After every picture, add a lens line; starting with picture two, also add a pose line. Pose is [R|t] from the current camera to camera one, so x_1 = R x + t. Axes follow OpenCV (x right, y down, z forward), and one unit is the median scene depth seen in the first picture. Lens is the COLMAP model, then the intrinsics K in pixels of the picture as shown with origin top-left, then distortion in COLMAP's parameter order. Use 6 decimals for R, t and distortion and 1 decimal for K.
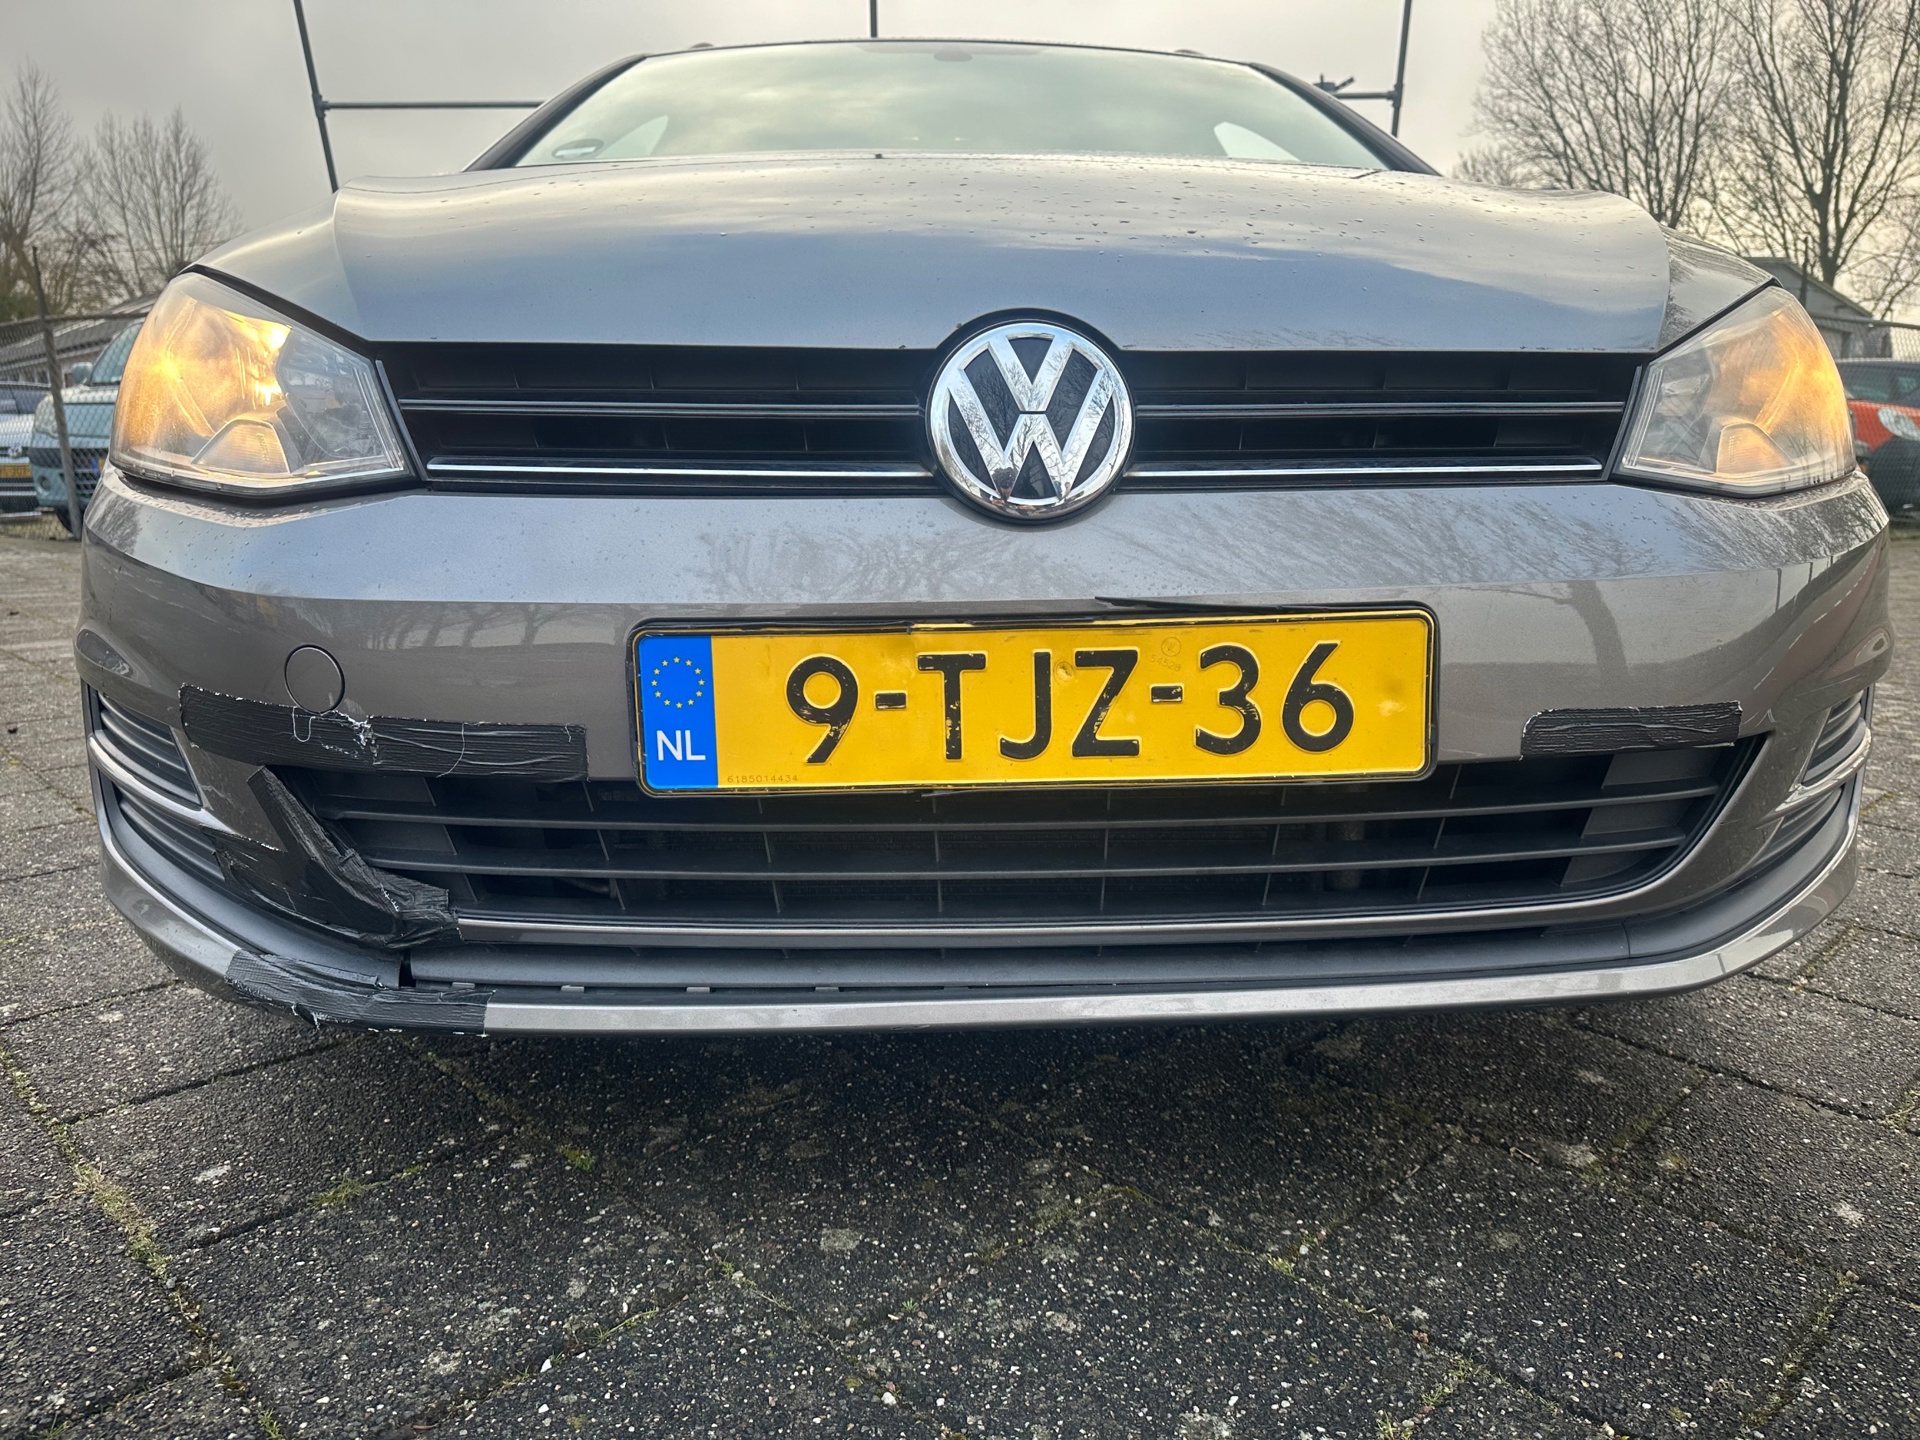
lens RADIAL K [[1352.5, 0, 950.8], [0, 1352.5, 708.9], [0, 0, 1]] dist [0.021836, -0.027694]
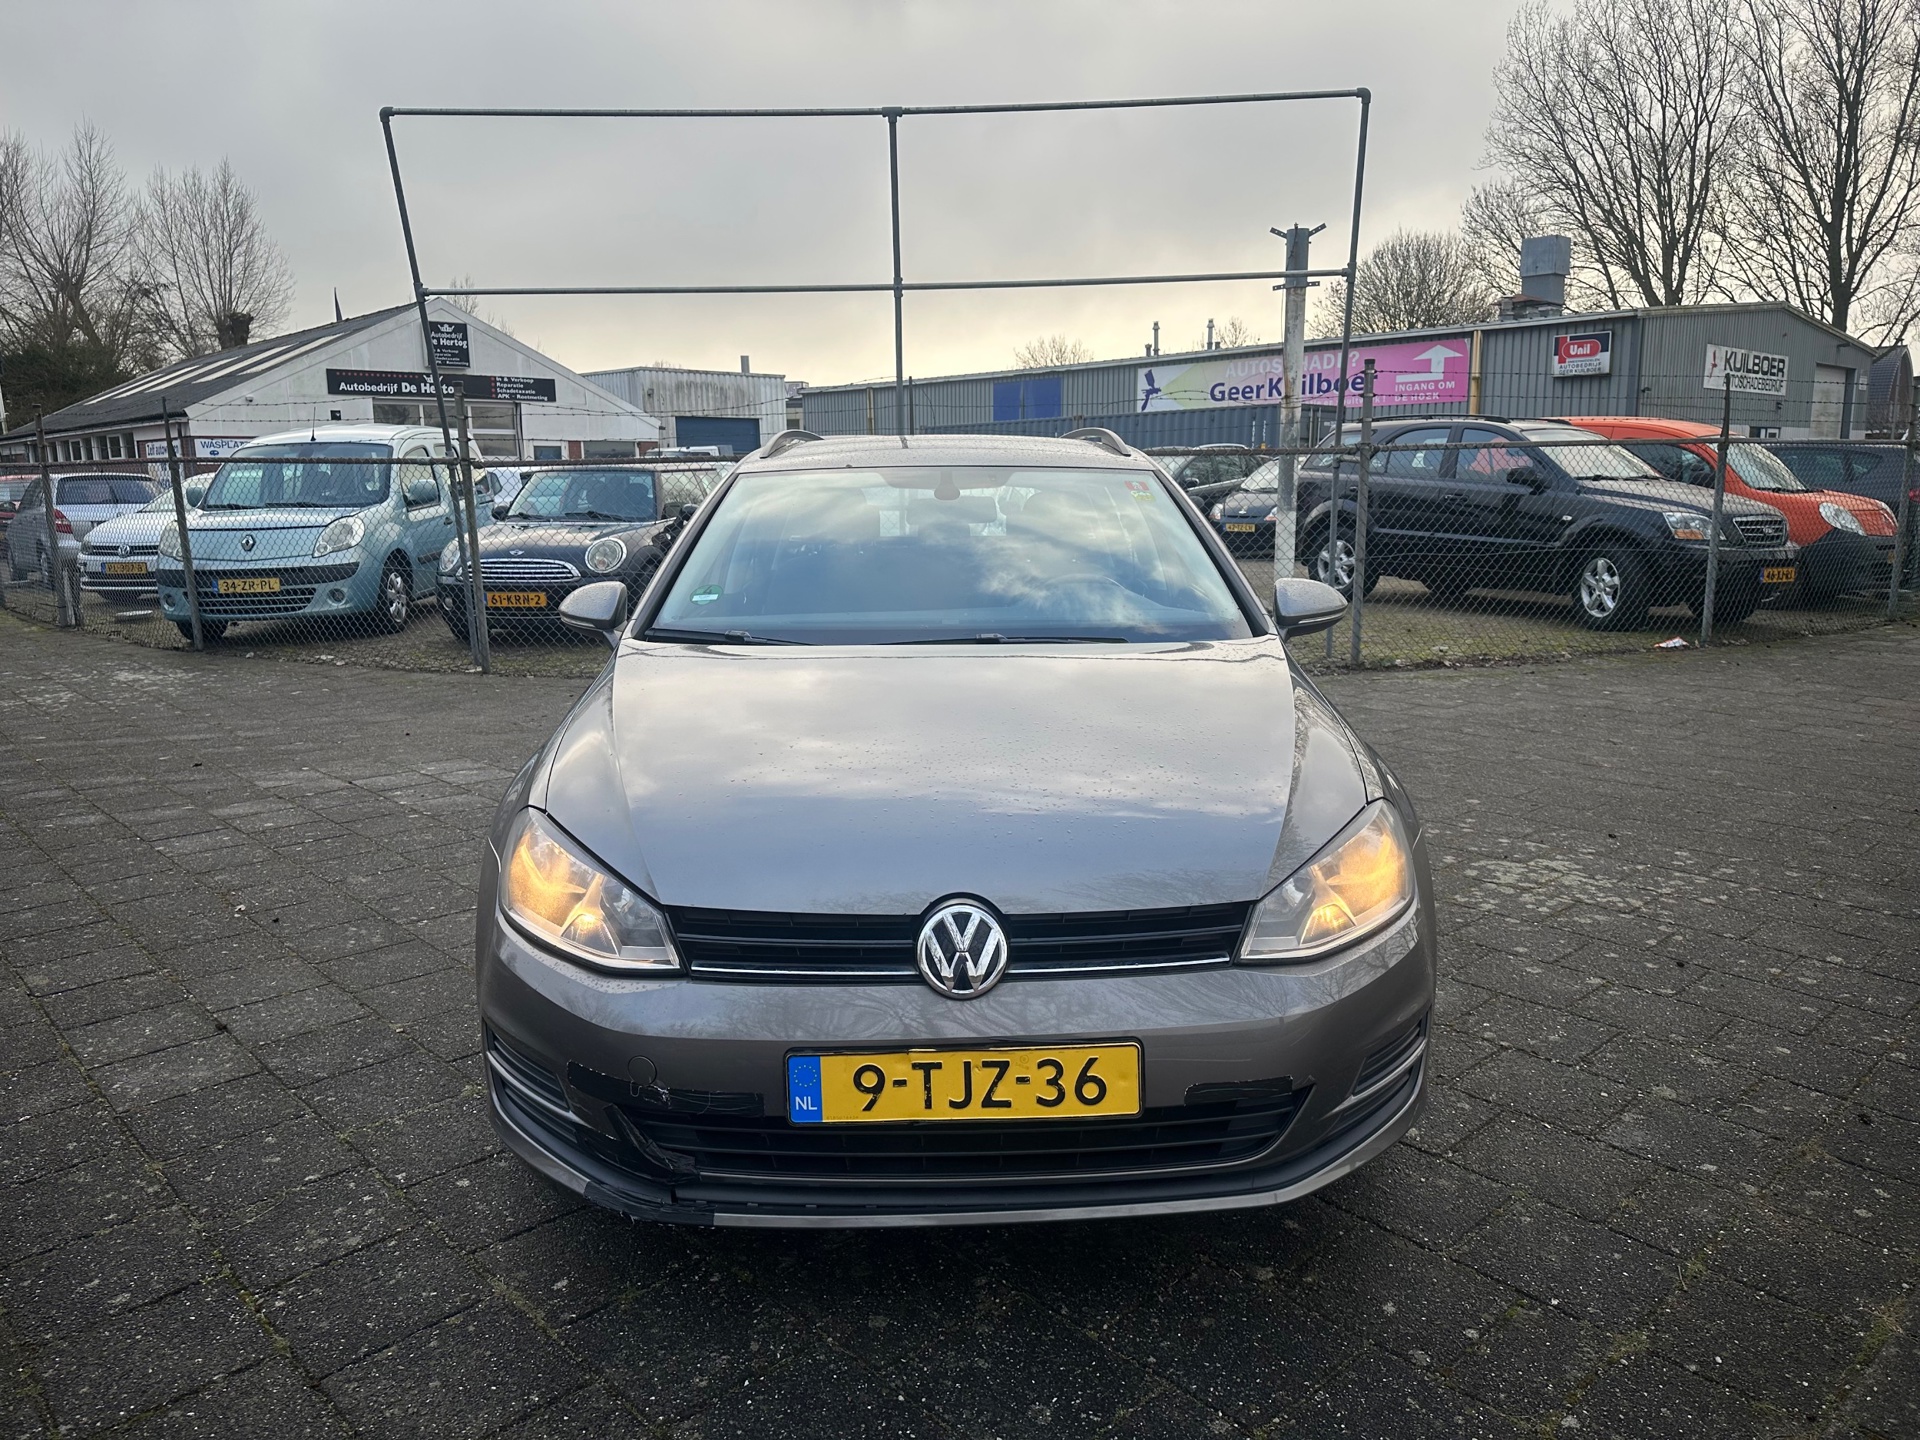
lens RADIAL K [[1334.2, 0, 946.3], [0, 1334.2, 712.8], [0, 0, 1]] dist [0.033531, -0.038459]
pose [[0.999697, -0.007987, -0.023285, 0.067945], [0.007677, 0.999881, -0.013362, -0.449413], [0.023389, 0.013179, 0.999640, -0.930542]]
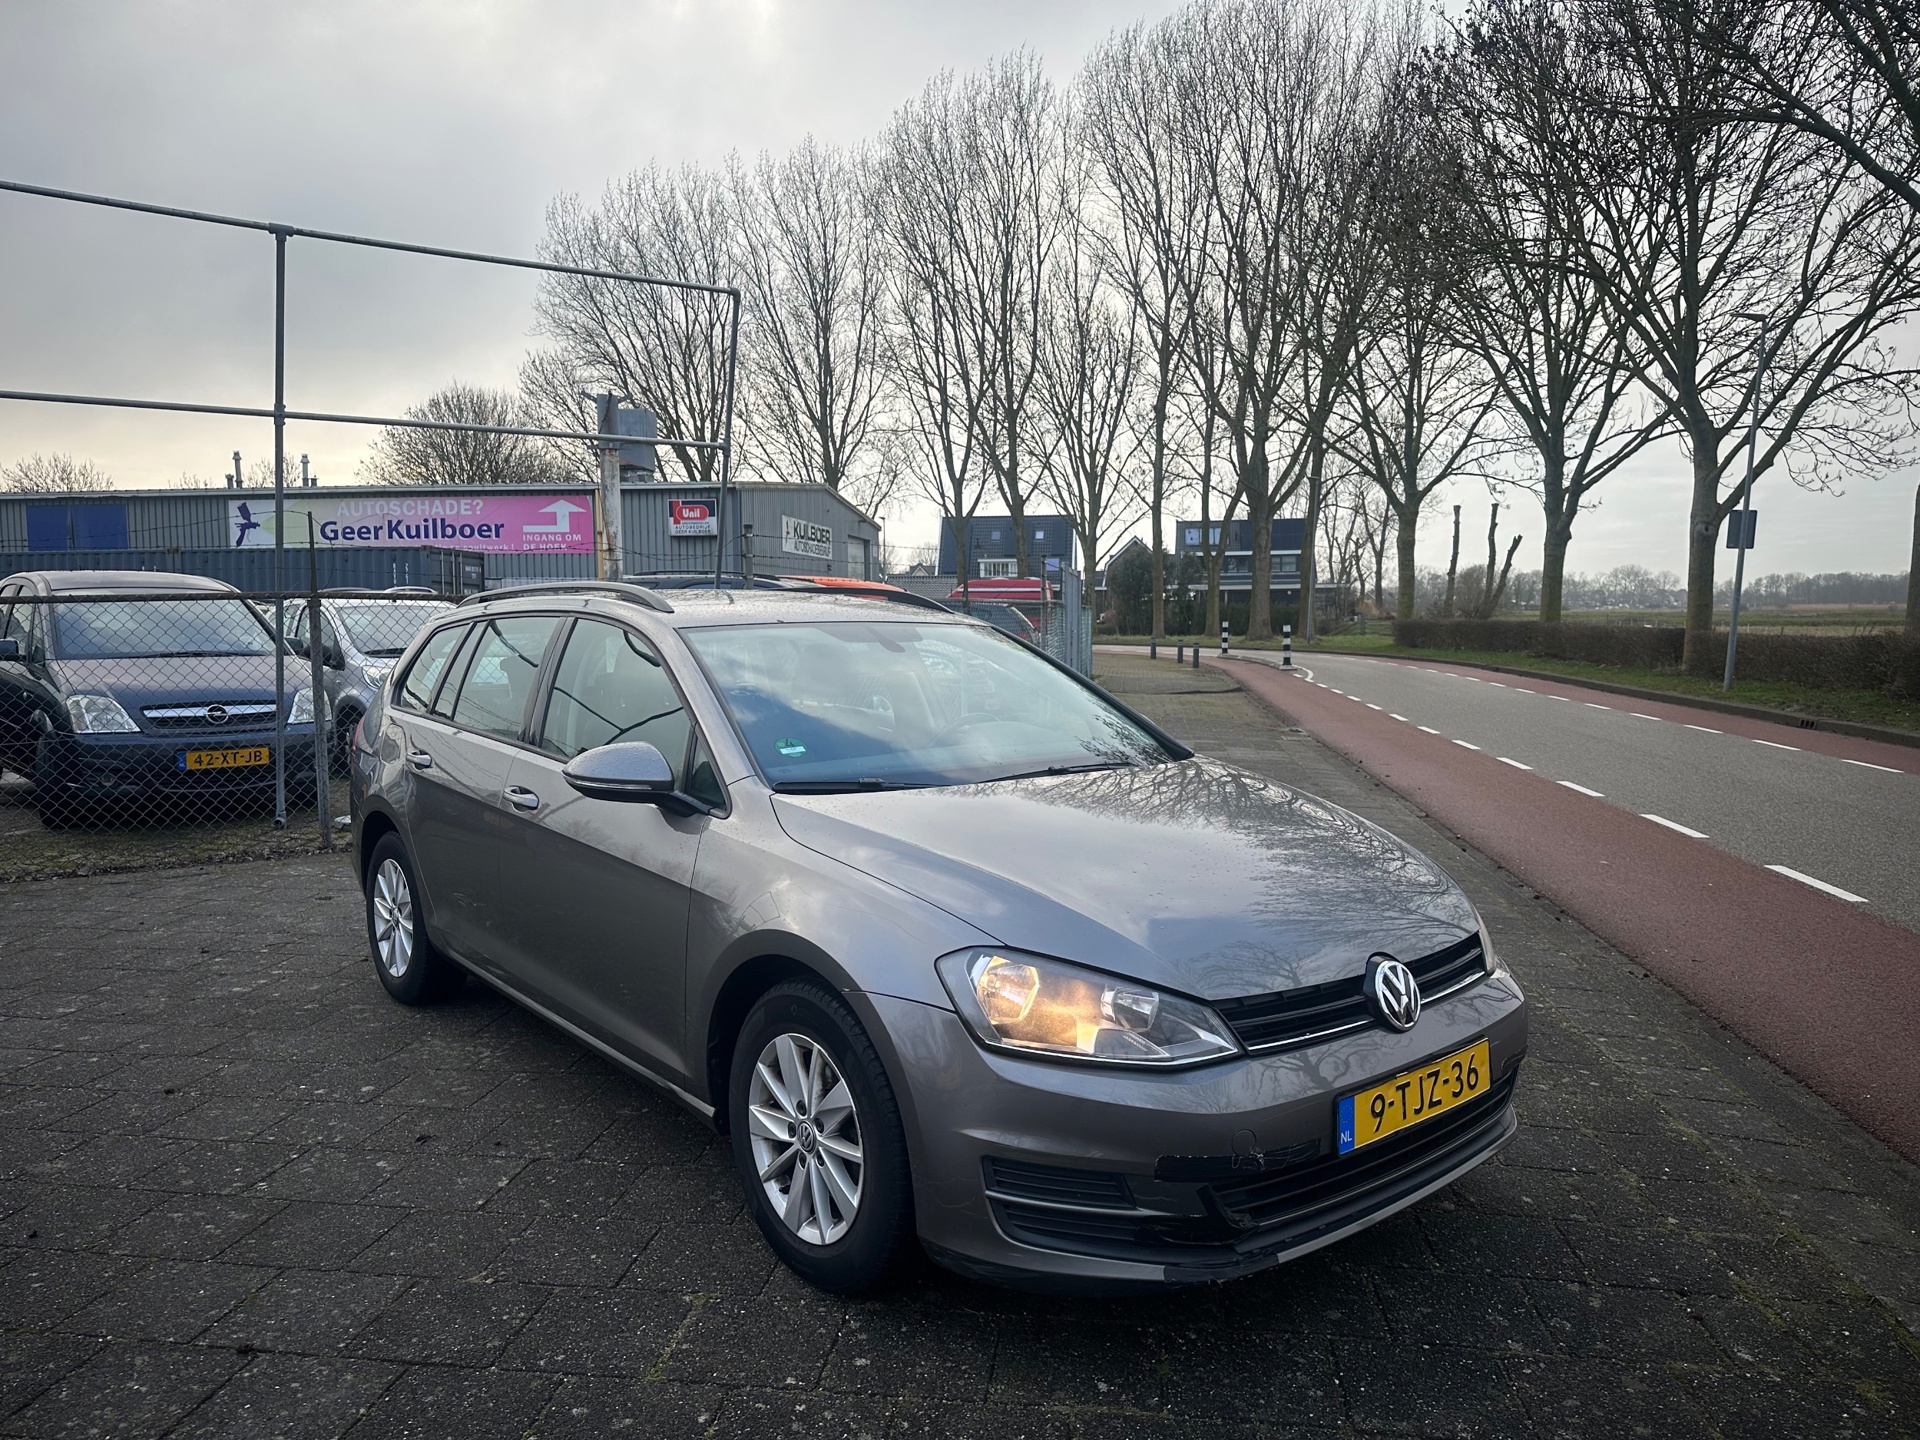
lens RADIAL K [[1325.0, 0, 956.2], [0, 1325.0, 738.3], [0, 0, 1]] dist [0.055297, -0.058665]
pose [[0.790187, -0.058178, 0.610098, -1.921903], [0.116143, 0.991660, -0.055864, -0.565815], [-0.601760, 0.115002, 0.790354, -0.622236]]
